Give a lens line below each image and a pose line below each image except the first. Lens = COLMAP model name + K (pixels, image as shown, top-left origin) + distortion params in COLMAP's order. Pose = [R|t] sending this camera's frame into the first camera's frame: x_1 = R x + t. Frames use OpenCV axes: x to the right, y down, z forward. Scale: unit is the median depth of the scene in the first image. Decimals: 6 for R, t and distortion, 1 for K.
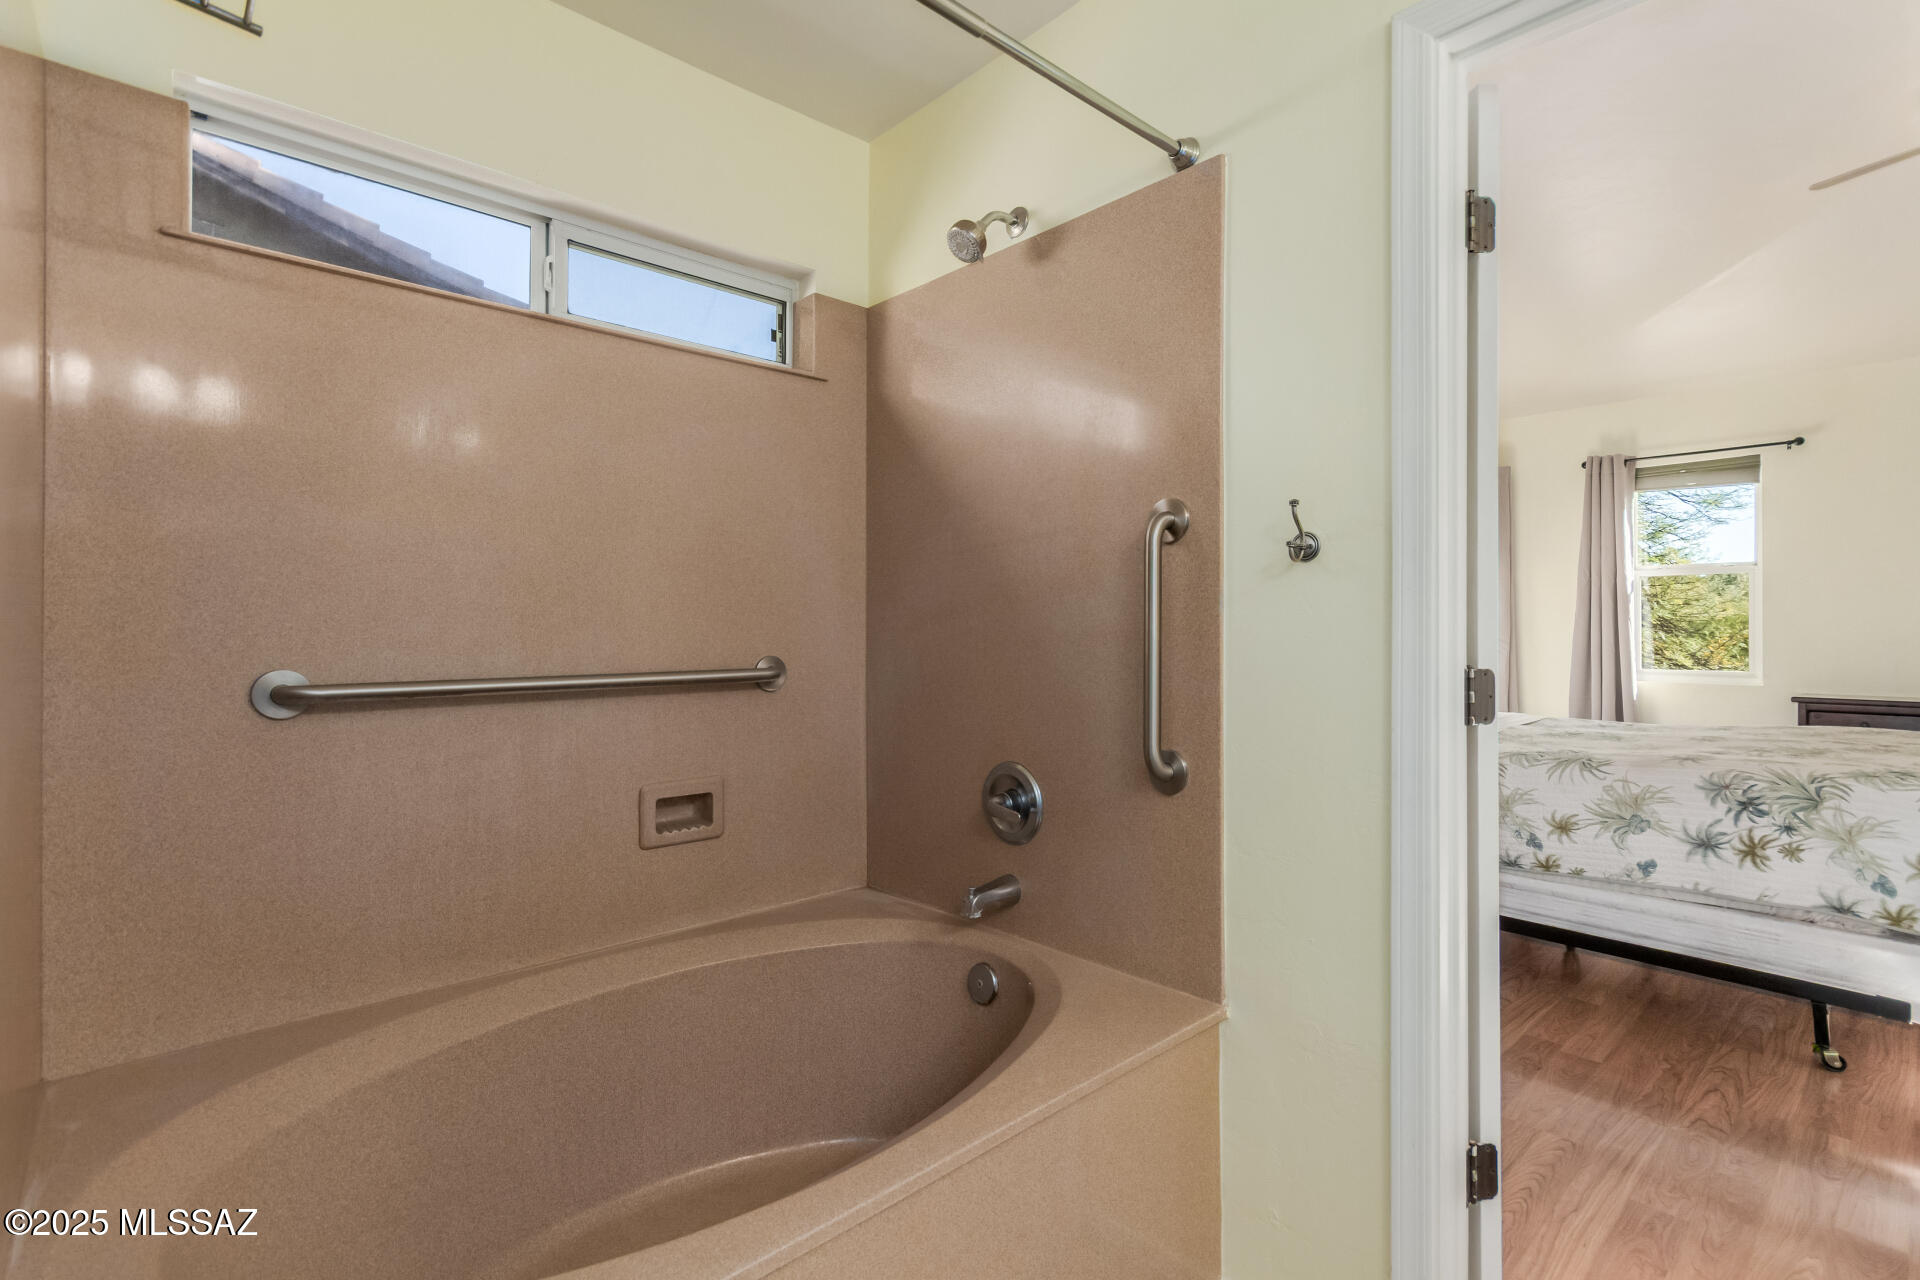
lens RADIAL K [[887.7, 0, 956.3], [0, 887.7, 633.7], [0, 0, 1]] dist [0.002330, 0.000240]
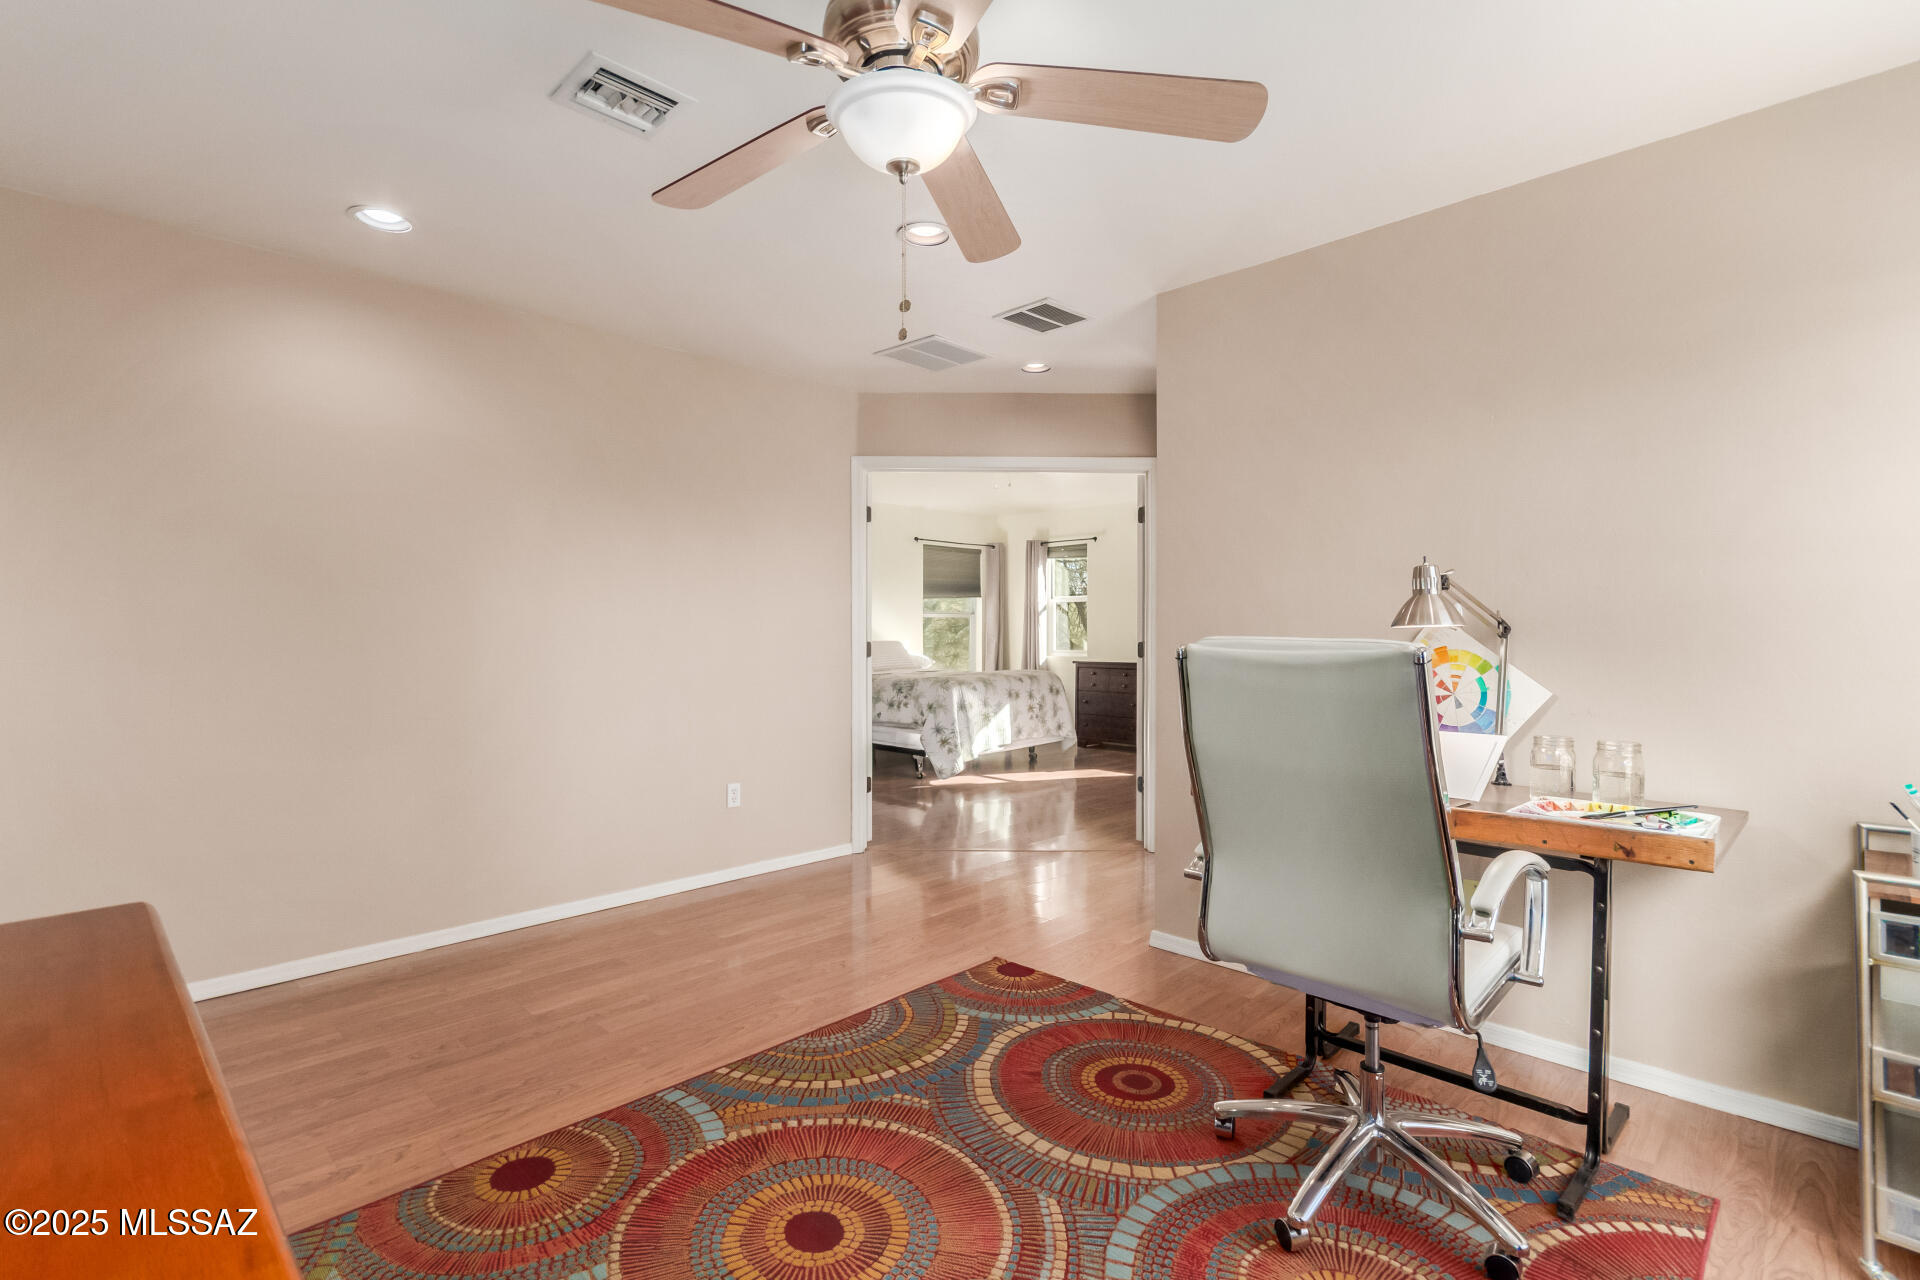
lens RADIAL K [[887.7, 0, 956.3], [0, 887.7, 633.7], [0, 0, 1]] dist [0.002330, 0.000240]
pose [[0.998706, 0.000043, 0.050847, 0.827563], [-0.000098, 0.999999, 0.001087, 0.005263], [-0.050847, -0.001091, 0.998706, -1.691569]]
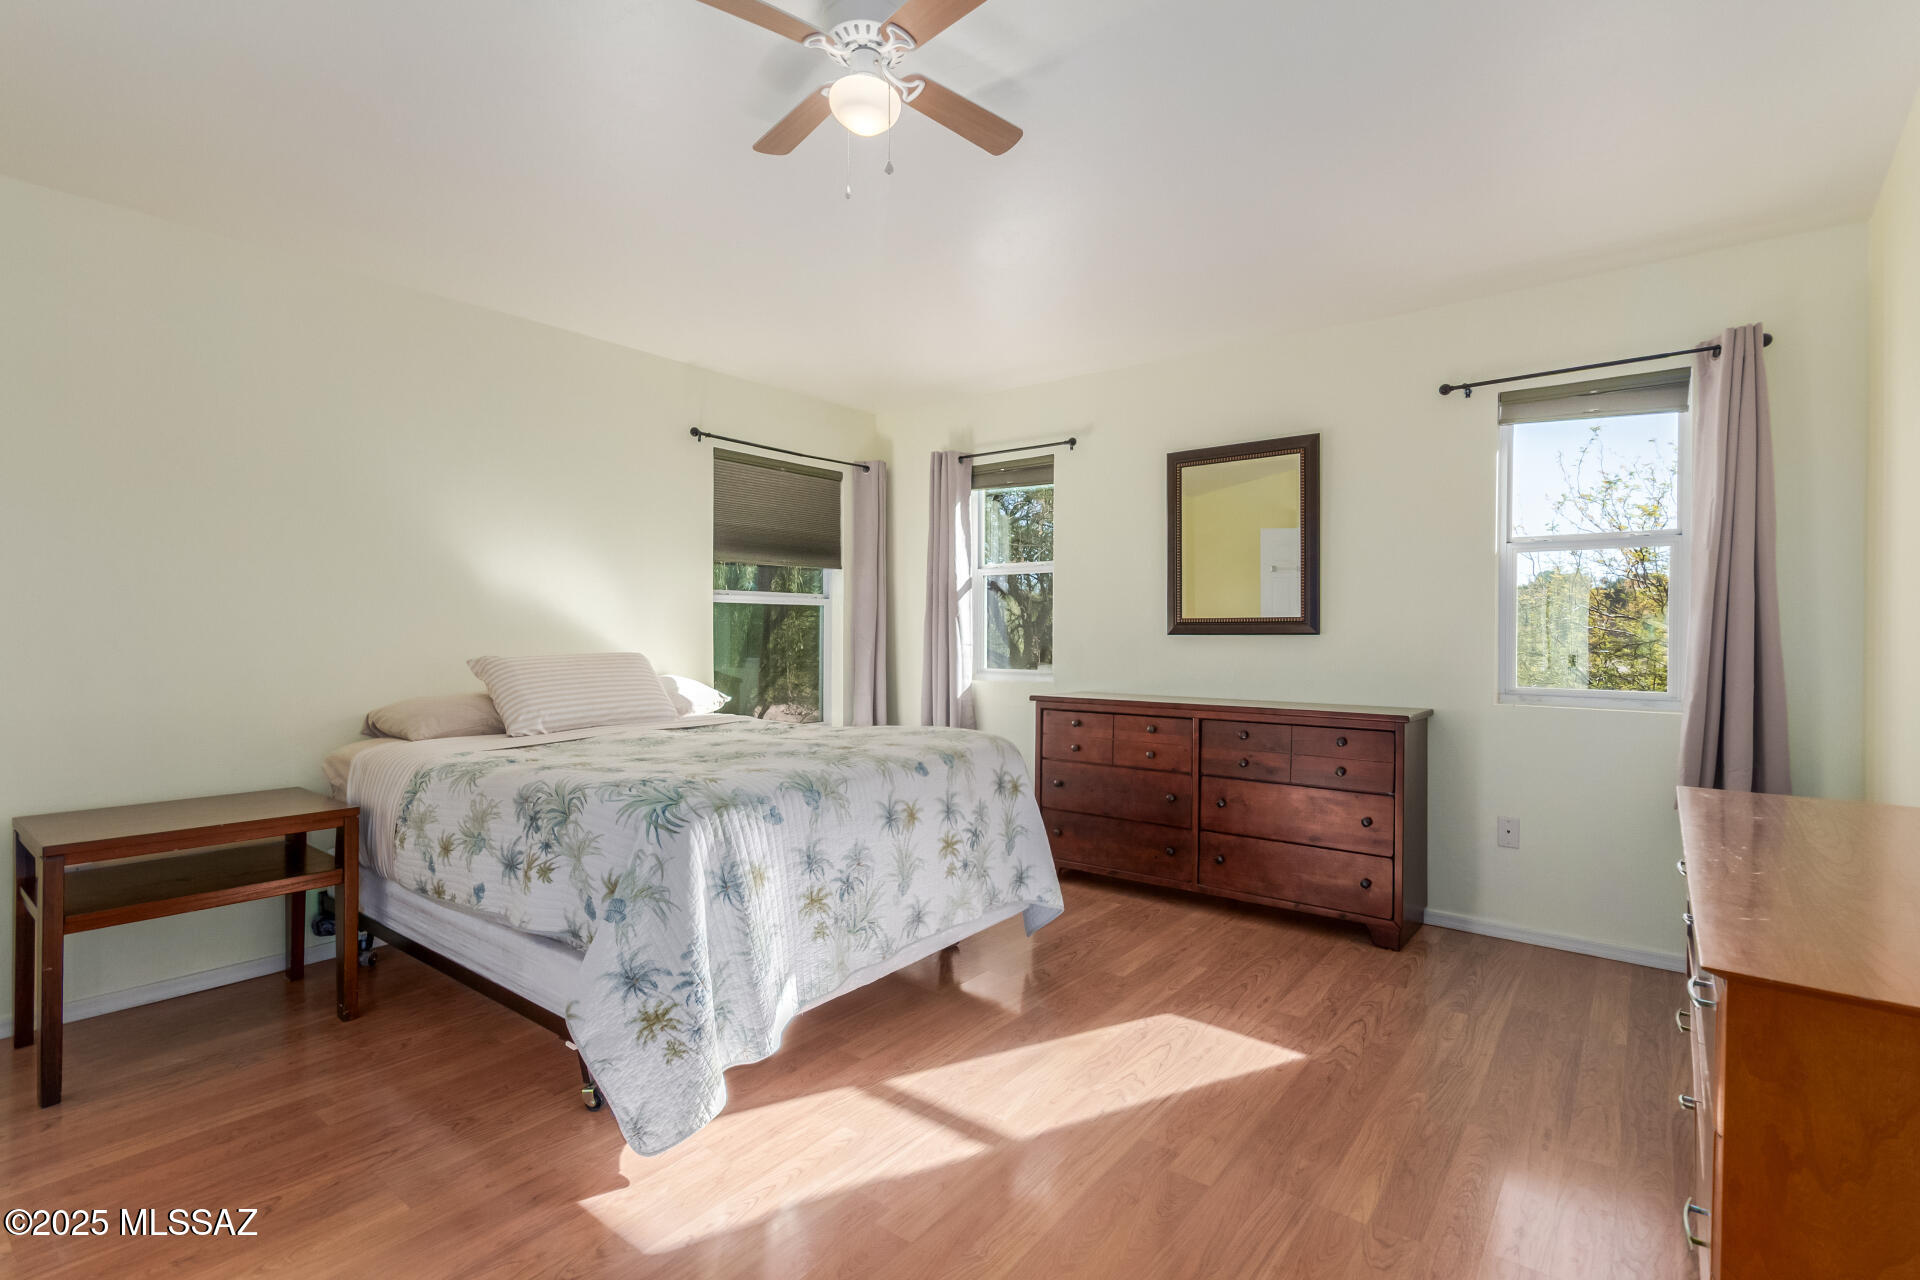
lens RADIAL K [[903.3, 0, 966.8], [0, 903.3, 630.1], [0, 0, 1]] dist [-0.000343, 0.000233]
pose [[0.984084, 0.001670, 0.177697, 1.034464], [-0.000957, 0.999991, -0.004096, 0.002915], [-0.177702, 0.003860, 0.984077, 0.018029]]
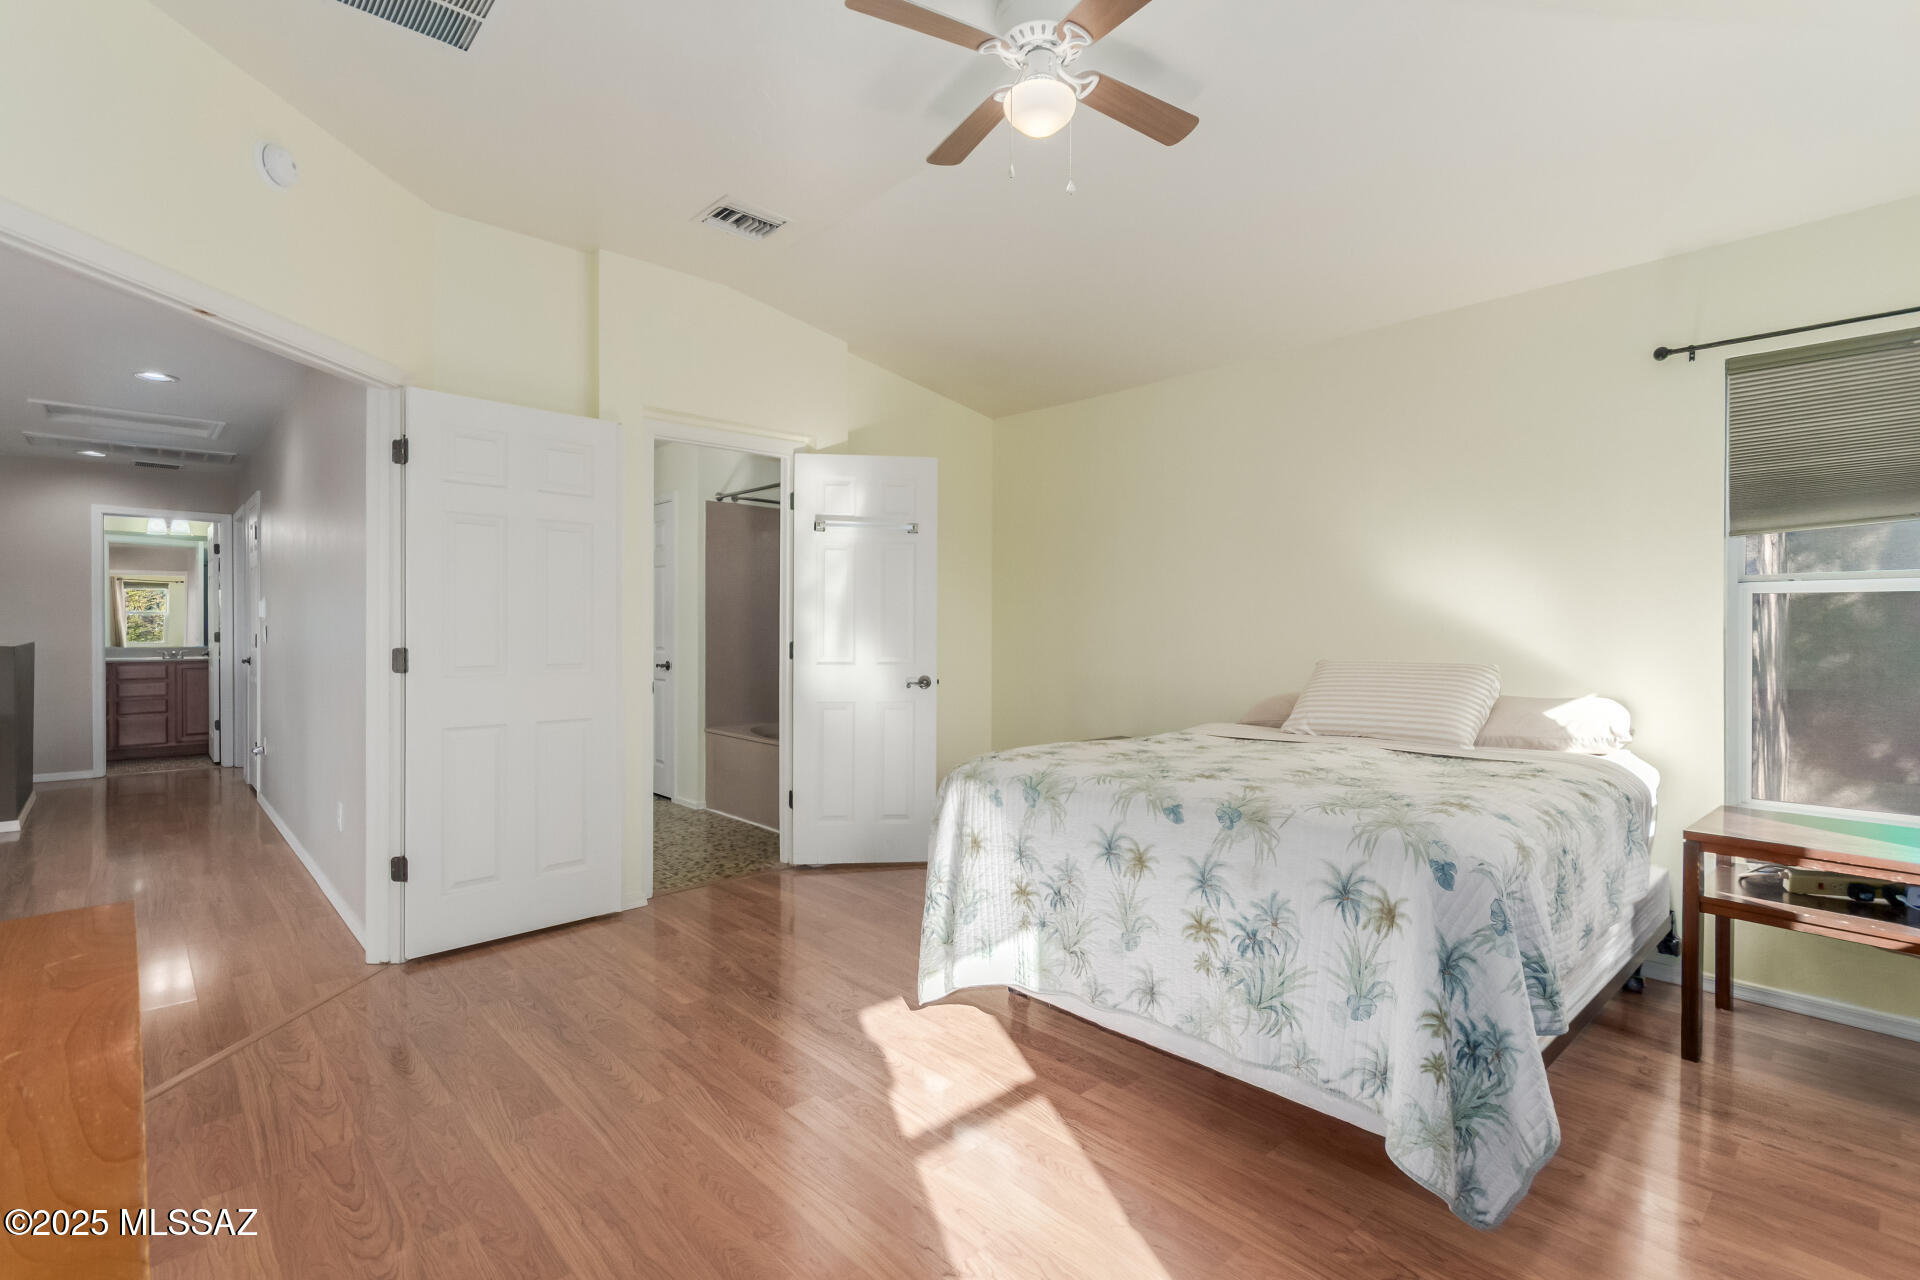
lens RADIAL K [[903.3, 0, 966.8], [0, 903.3, 630.1], [0, 0, 1]] dist [-0.000343, 0.000233]
pose [[0.015955, 0.001552, -0.999872, 1.923641], [-0.009533, 0.999954, 0.001400, -0.006775], [0.999827, 0.009509, 0.015969, 0.791634]]
